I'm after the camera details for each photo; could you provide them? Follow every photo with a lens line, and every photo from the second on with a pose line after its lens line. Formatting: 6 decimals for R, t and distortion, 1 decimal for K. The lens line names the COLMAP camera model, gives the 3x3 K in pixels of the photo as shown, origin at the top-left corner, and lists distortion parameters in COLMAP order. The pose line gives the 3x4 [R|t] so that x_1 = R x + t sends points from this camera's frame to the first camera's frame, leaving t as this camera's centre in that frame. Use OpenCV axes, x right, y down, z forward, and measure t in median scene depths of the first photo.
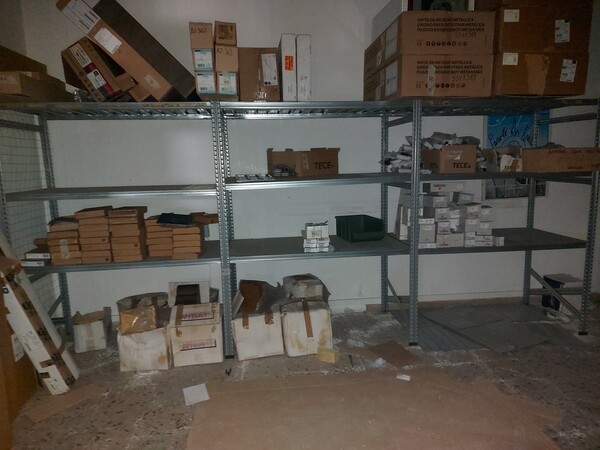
lens RADIAL K [[411.9, 0, 300.0], [0, 411.9, 225.0], [0, 0, 1]] dist [0.044633, -0.000562]
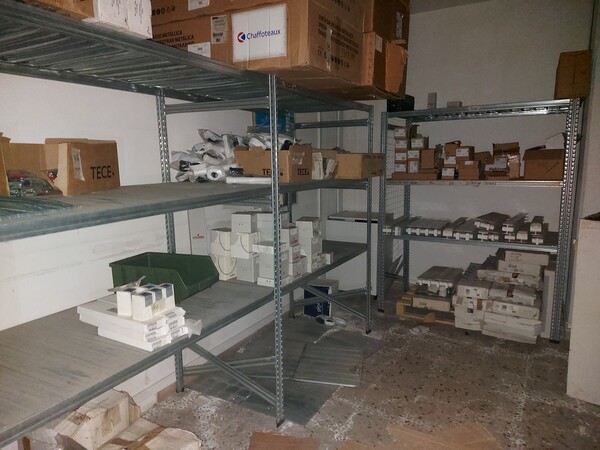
lens RADIAL K [[427.1, 0, 300.0], [0, 427.1, 225.0], [0, 0, 1]] dist [0.039353, -0.004209]
pose [[0.577755, -0.112106, 0.808475, -0.240521], [0.123321, 0.991141, 0.049307, -0.073214], [-0.806840, 0.071215, 0.586462, 0.464242]]
